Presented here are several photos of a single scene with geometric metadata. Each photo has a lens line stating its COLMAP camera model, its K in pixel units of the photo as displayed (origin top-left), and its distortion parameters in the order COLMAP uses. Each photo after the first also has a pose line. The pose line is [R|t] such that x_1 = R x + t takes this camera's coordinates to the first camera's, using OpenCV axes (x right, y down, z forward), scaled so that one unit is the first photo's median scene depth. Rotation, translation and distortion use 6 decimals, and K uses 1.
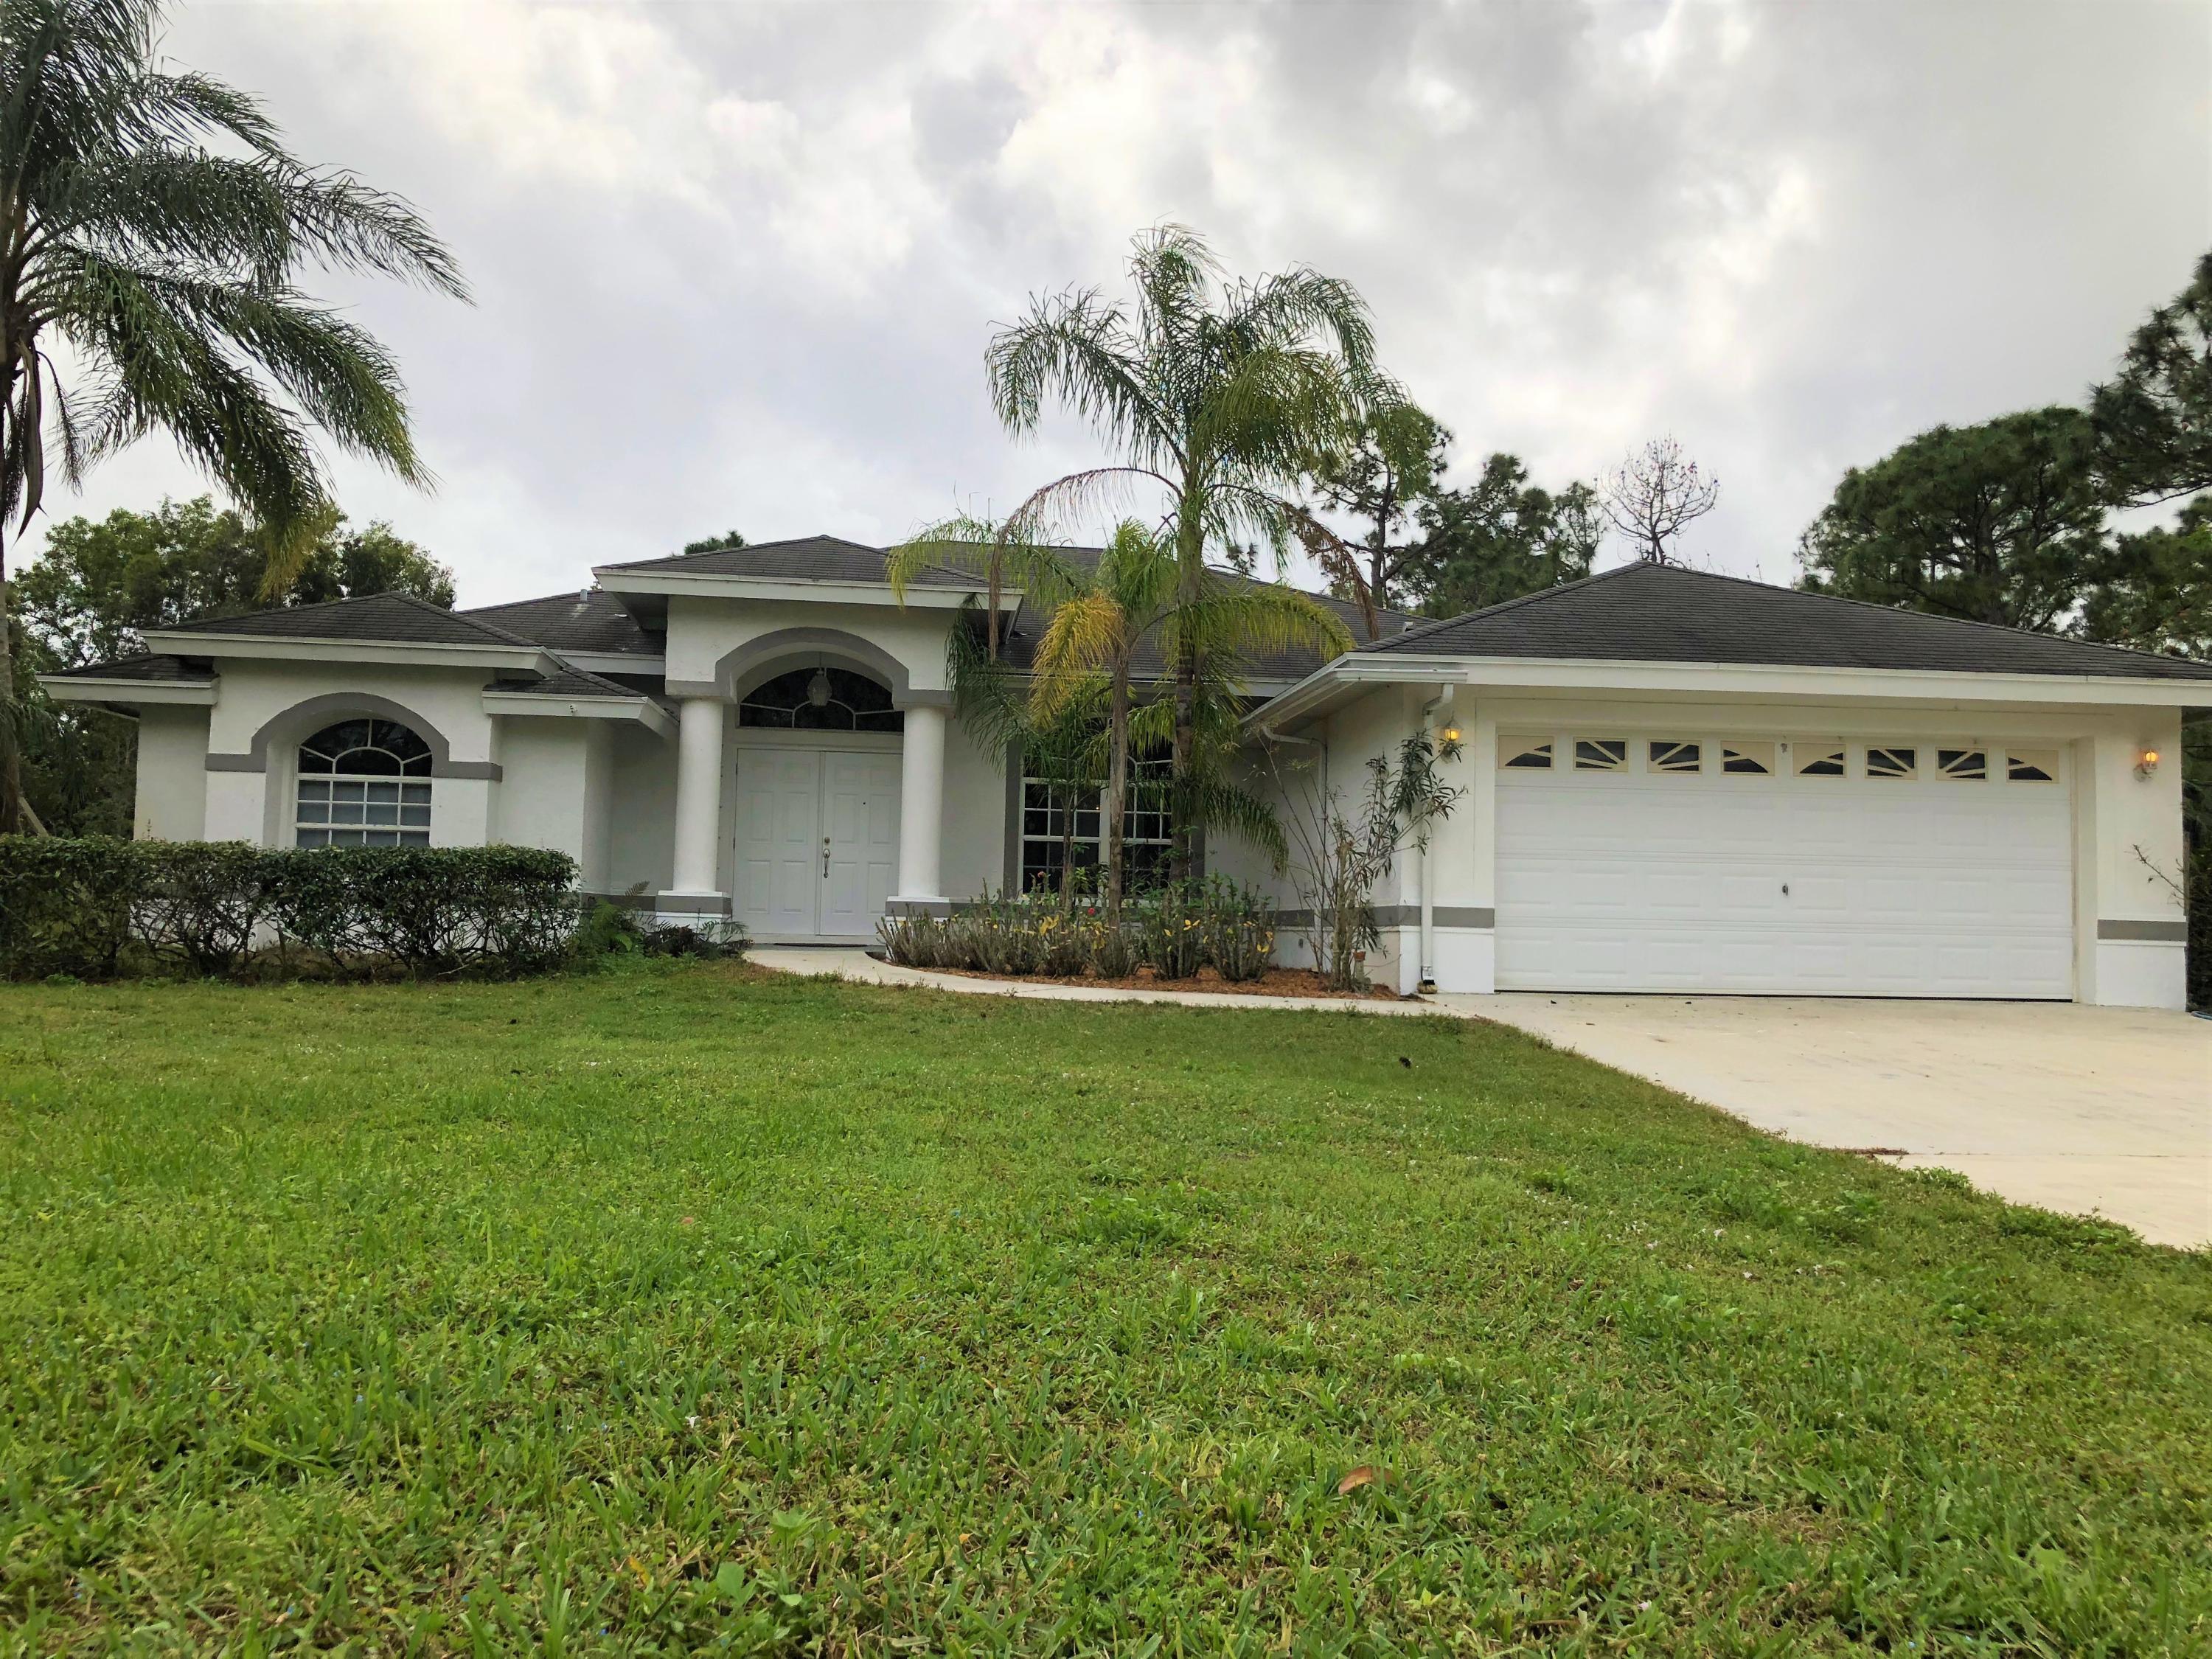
lens RADIAL K [[1801.9, 0, 1094.7], [0, 1801.9, 832.0], [0, 0, 1]] dist [0.032053, -0.057897]
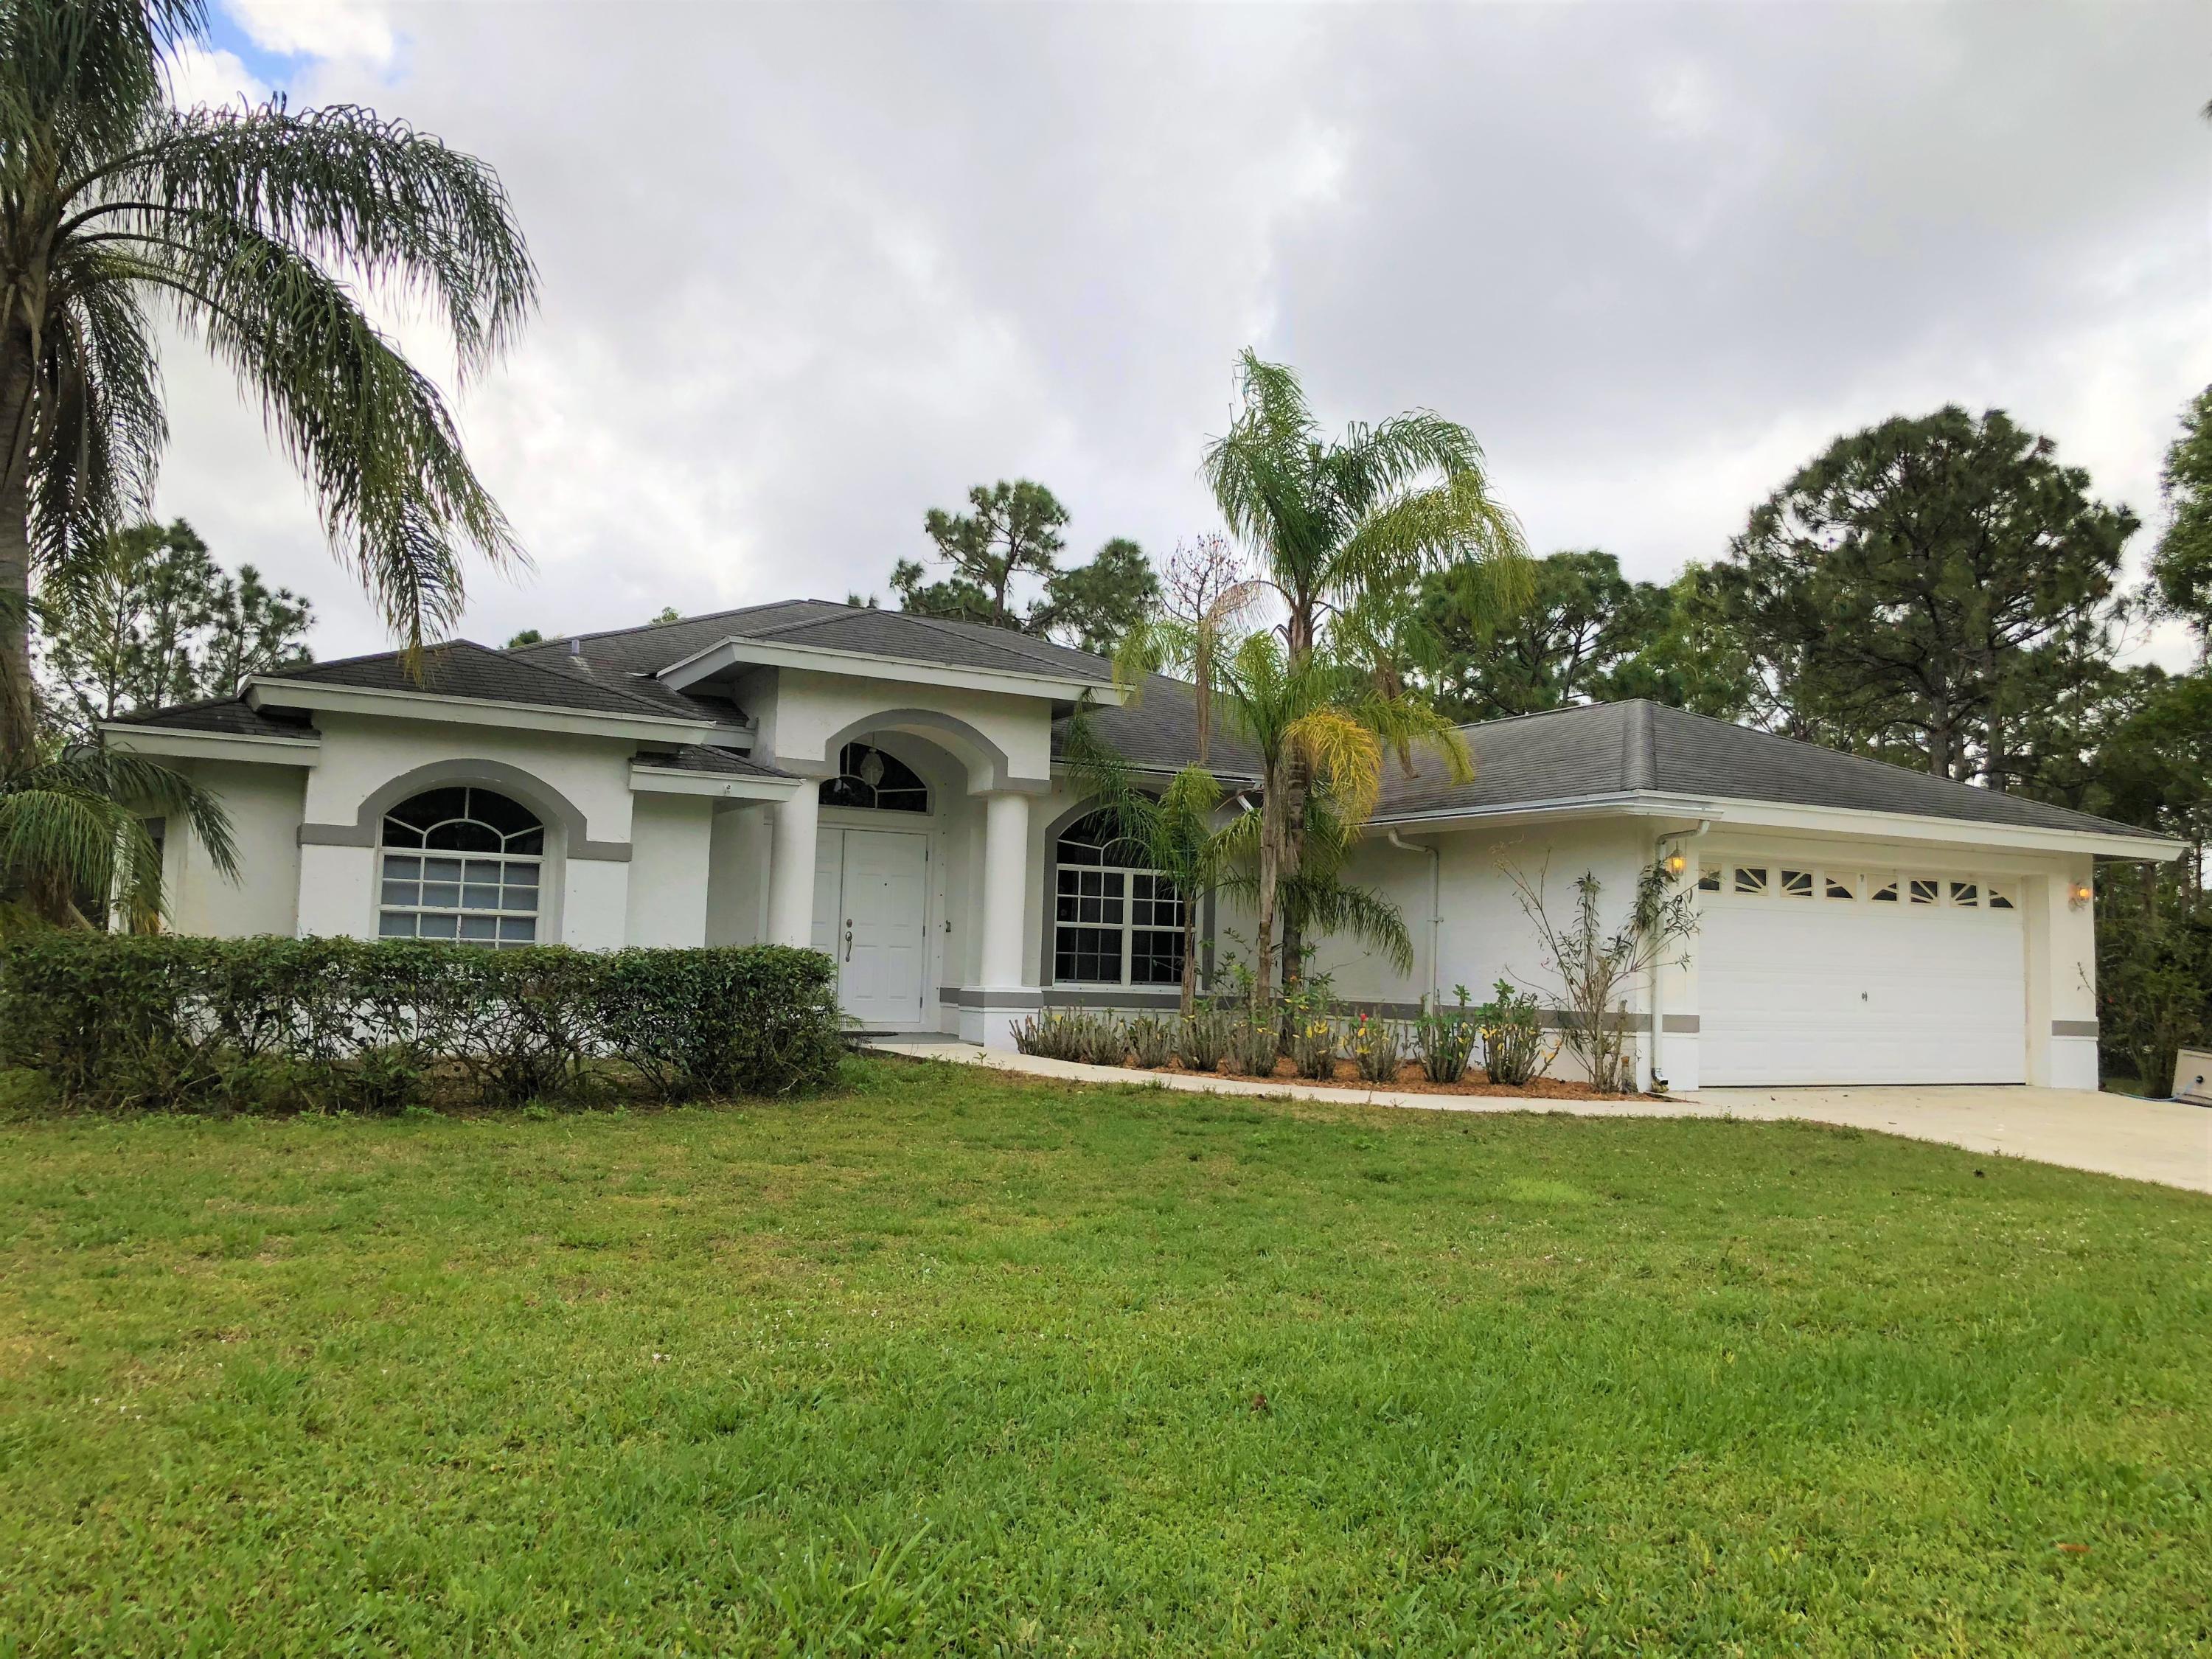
lens RADIAL K [[1801.9, 0, 1093.2], [0, 1801.9, 829.5], [0, 0, 1]] dist [0.032053, -0.057897]
pose [[0.919363, 0.035024, 0.391848, -0.482072], [-0.028255, 0.999335, -0.023031, -0.031392], [-0.392394, 0.010102, 0.919742, 0.081186]]
